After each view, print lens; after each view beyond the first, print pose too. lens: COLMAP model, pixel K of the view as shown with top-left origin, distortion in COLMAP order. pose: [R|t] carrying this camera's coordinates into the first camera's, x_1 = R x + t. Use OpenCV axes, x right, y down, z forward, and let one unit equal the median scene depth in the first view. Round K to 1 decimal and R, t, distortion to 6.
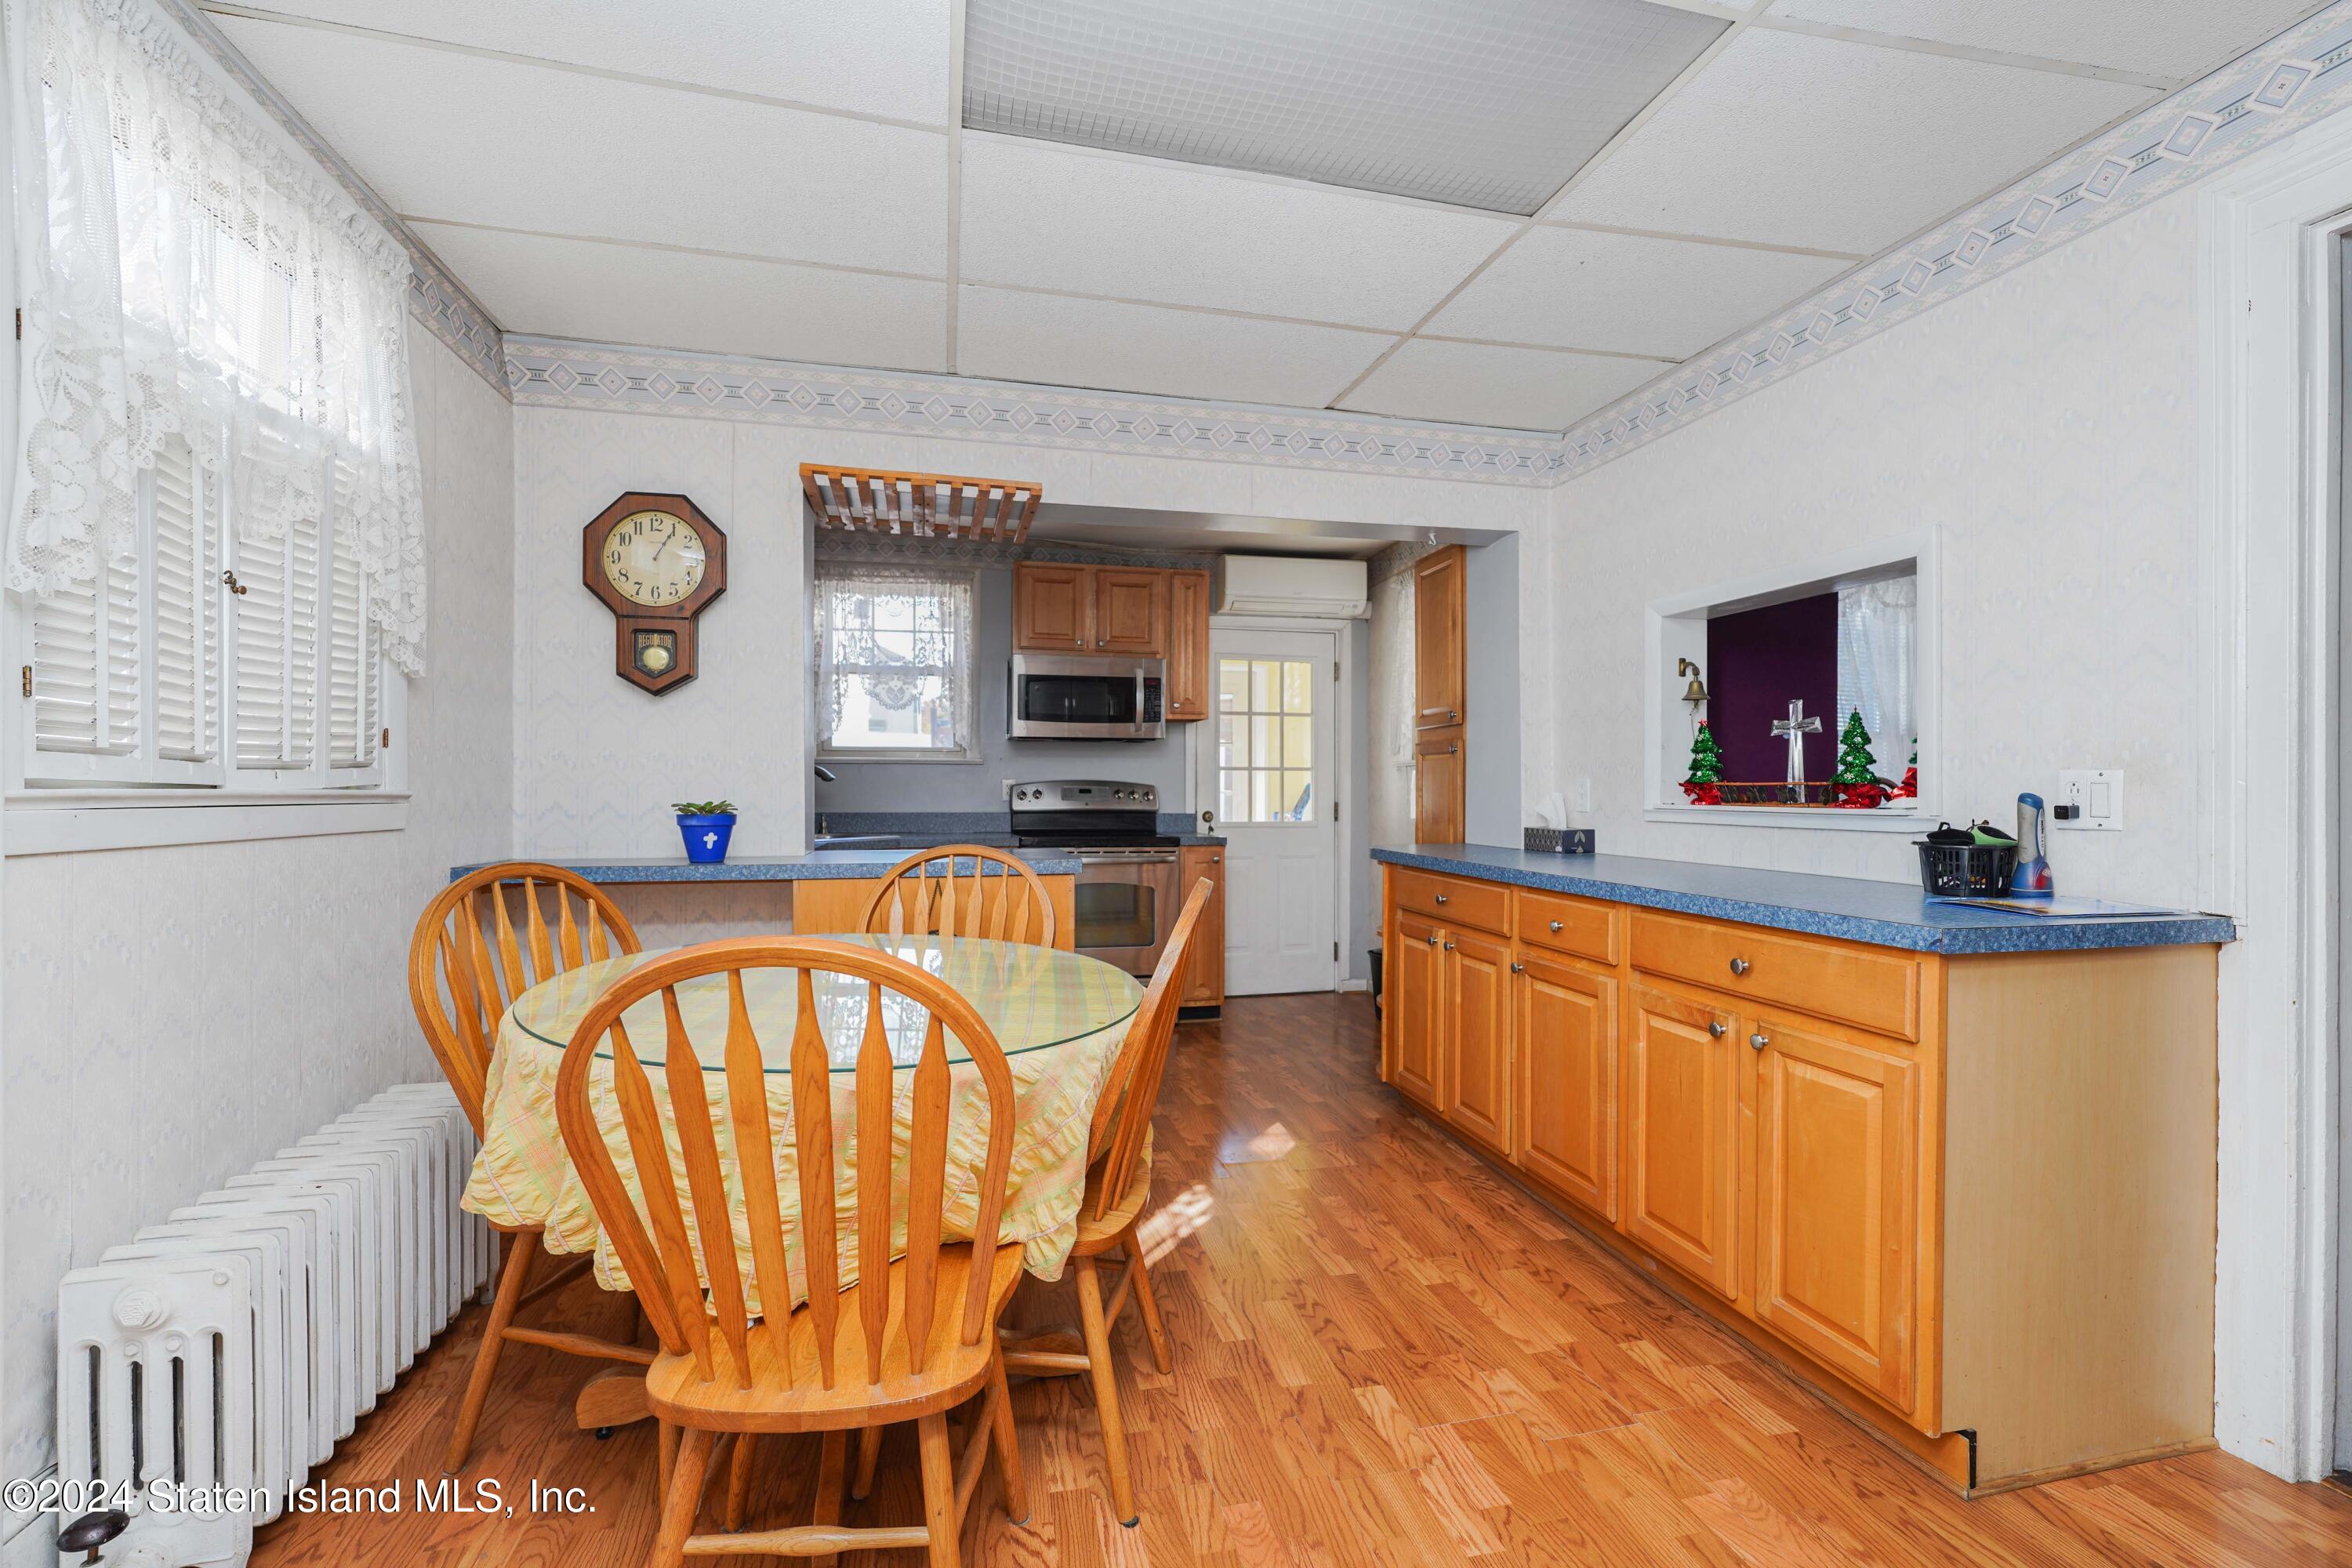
lens RADIAL K [[1038.6, 0, 1171.9], [0, 1038.6, 790.7], [0, 0, 1]] dist [-0.002140, 0.000169]
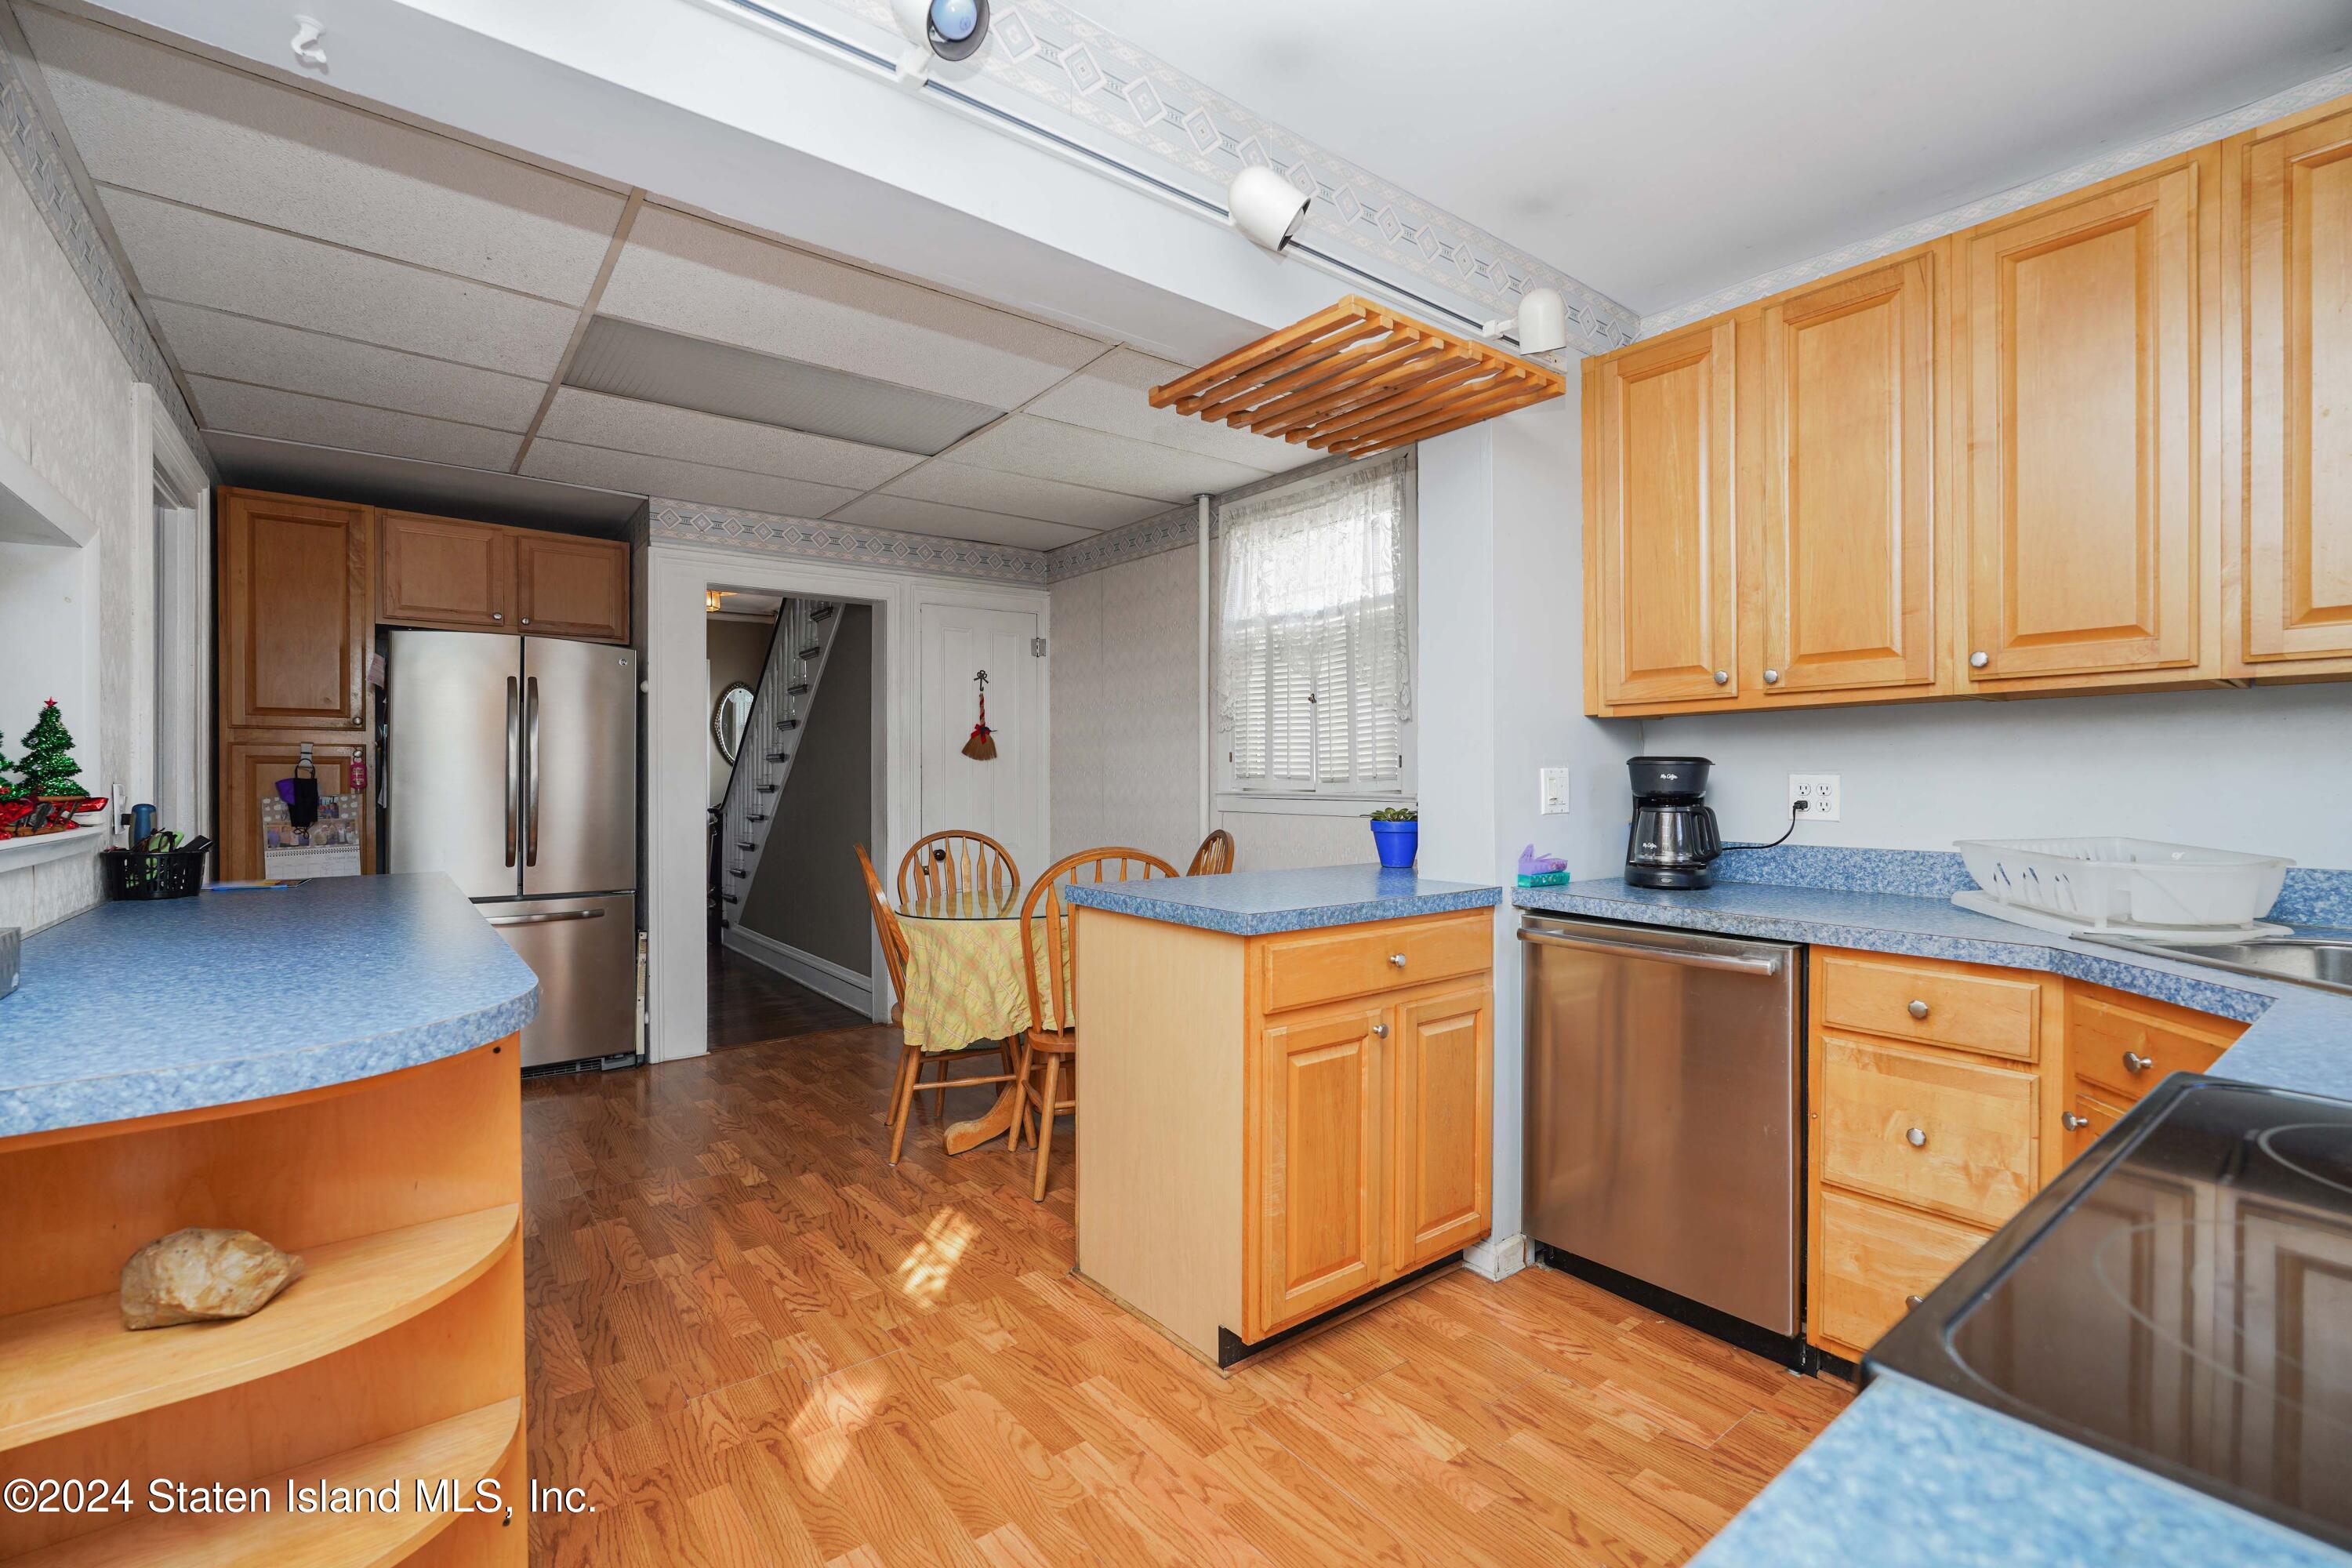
lens RADIAL K [[1032.4, 0, 1124.0], [0, 1032.4, 788.1], [0, 0, 1]] dist [-0.033257, 0.000052]
pose [[-0.924978, -0.000760, -0.380020, 0.174360], [-0.004991, 0.999936, 0.010149, -0.014034], [0.379988, 0.011285, -0.924923, 1.714618]]
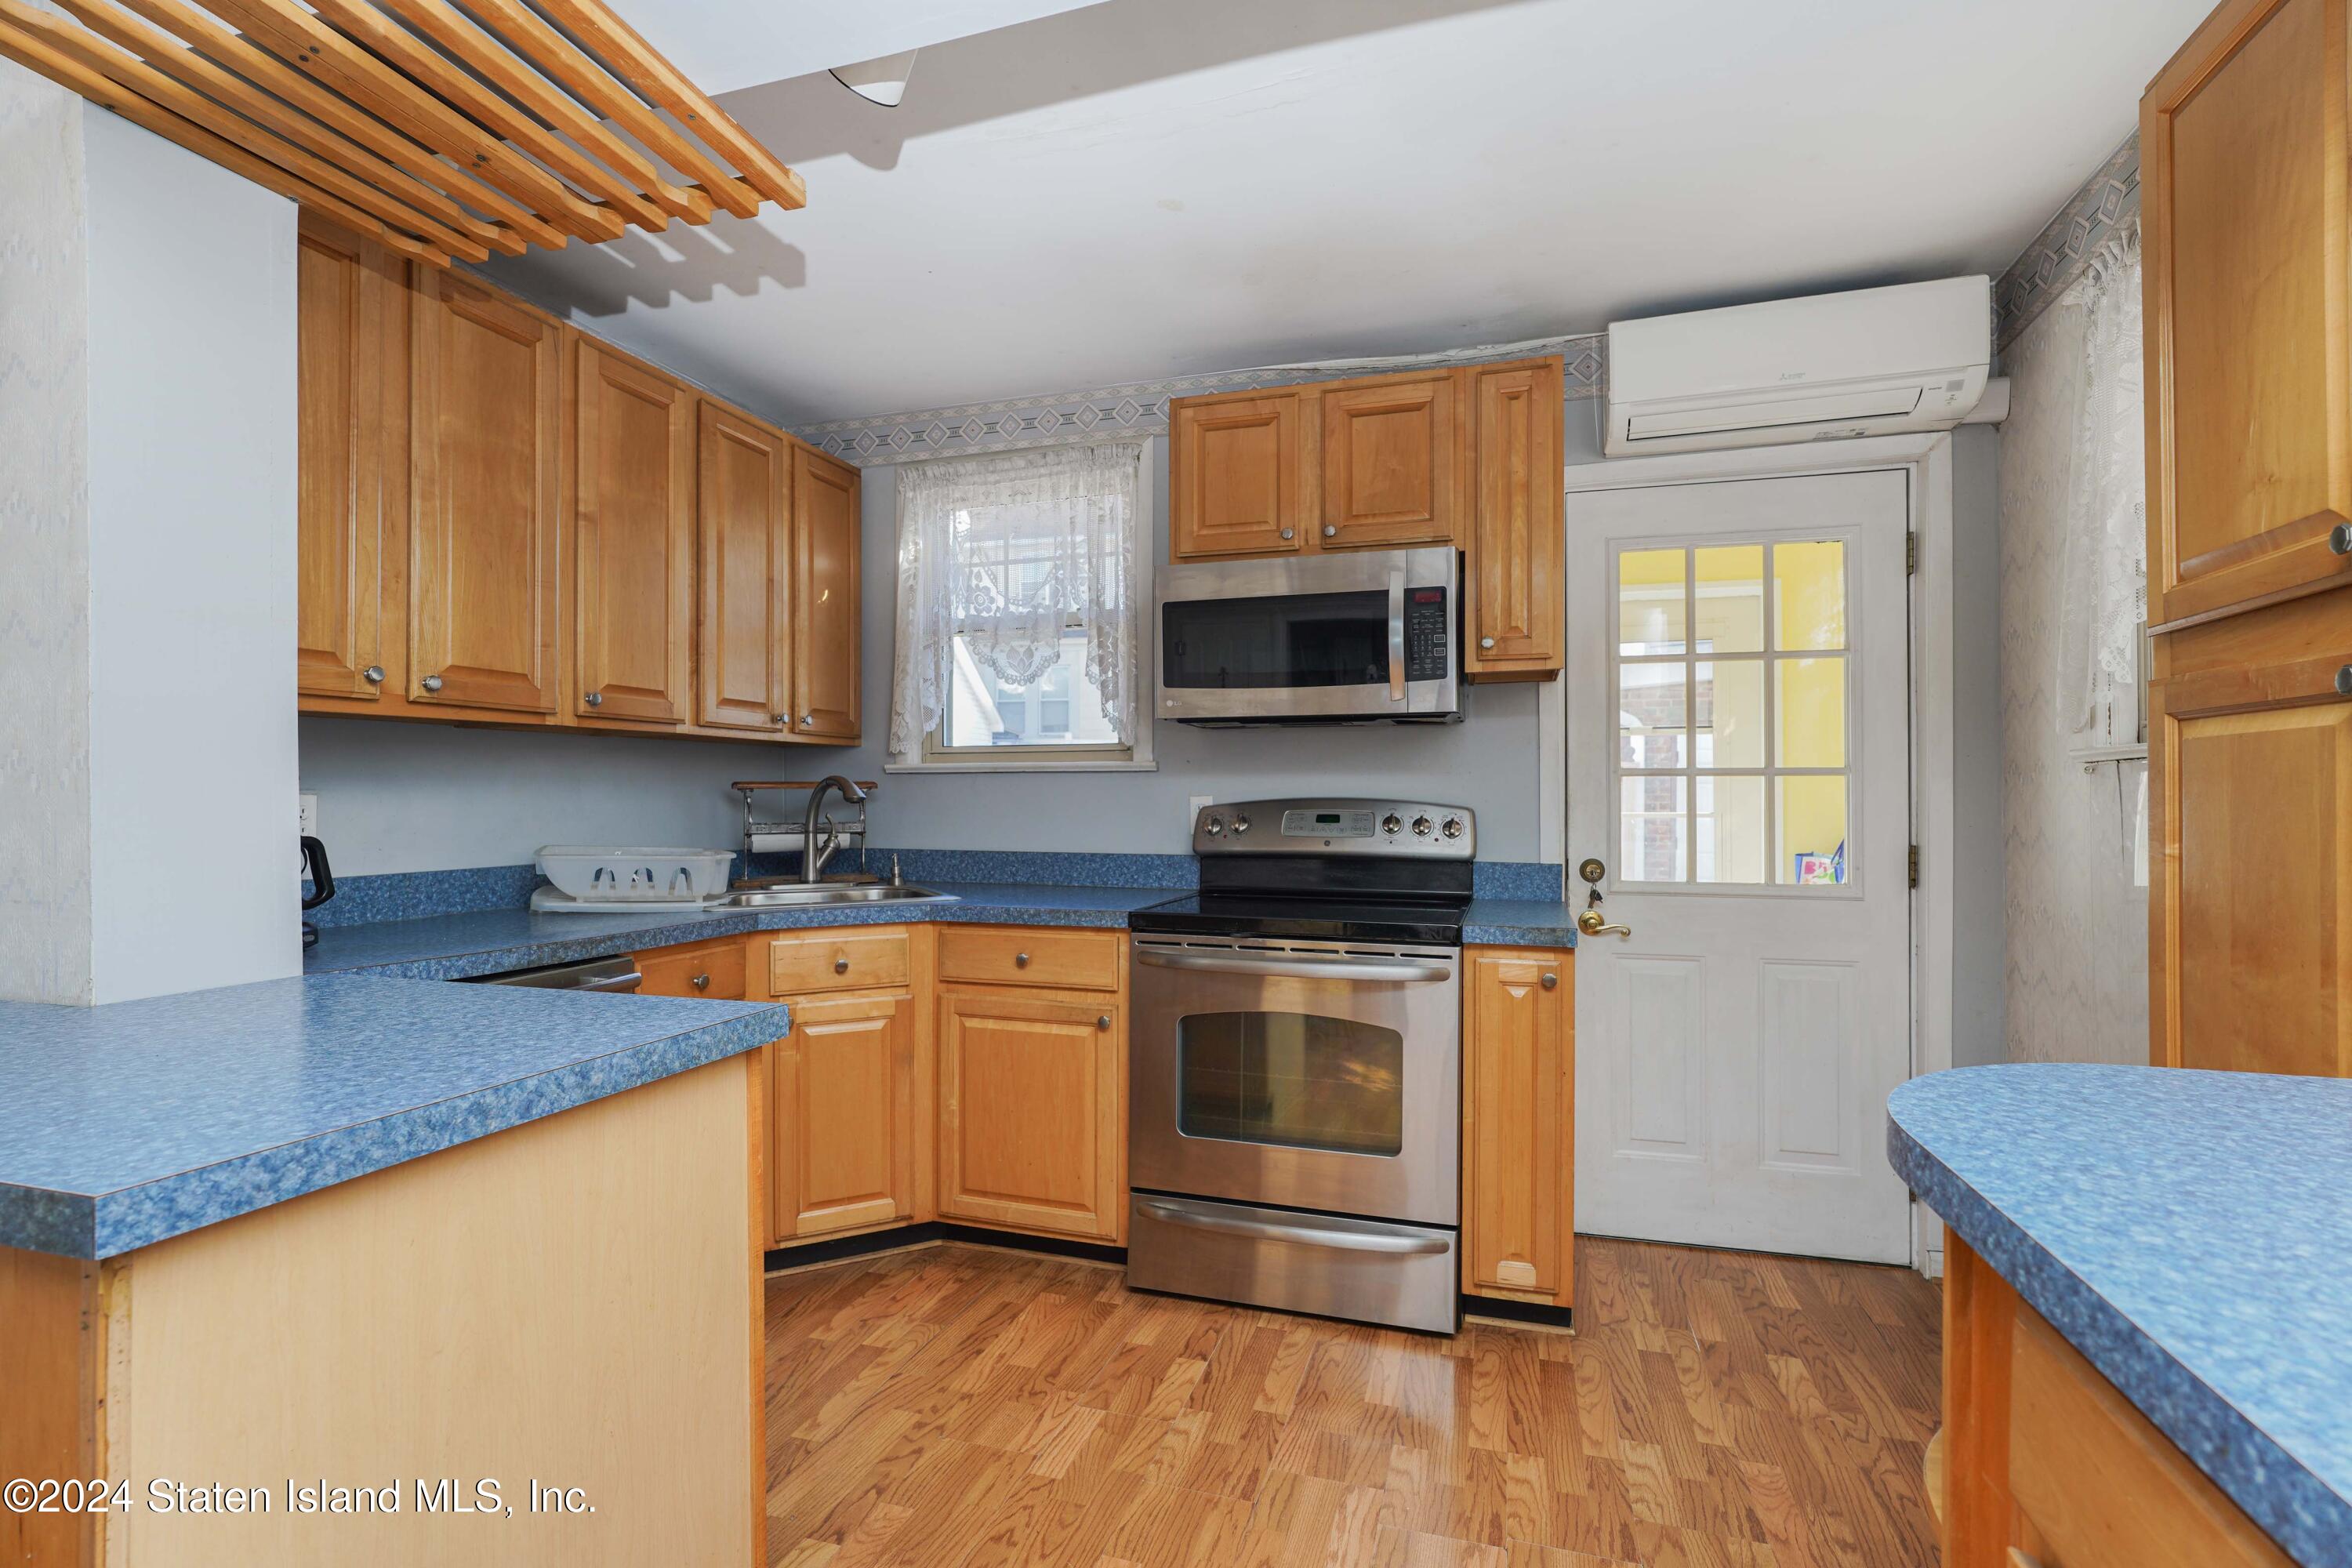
lens RADIAL K [[1020.1, 0, 1208.6], [0, 1020.1, 791.6], [0, 0, 1]] dist [-0.001419, -0.000030]
pose [[0.867262, -0.005474, -0.497821, 0.218684], [-0.000424, 0.999931, -0.011734, -0.012908], [0.497851, 0.010388, 0.867200, 0.903939]]
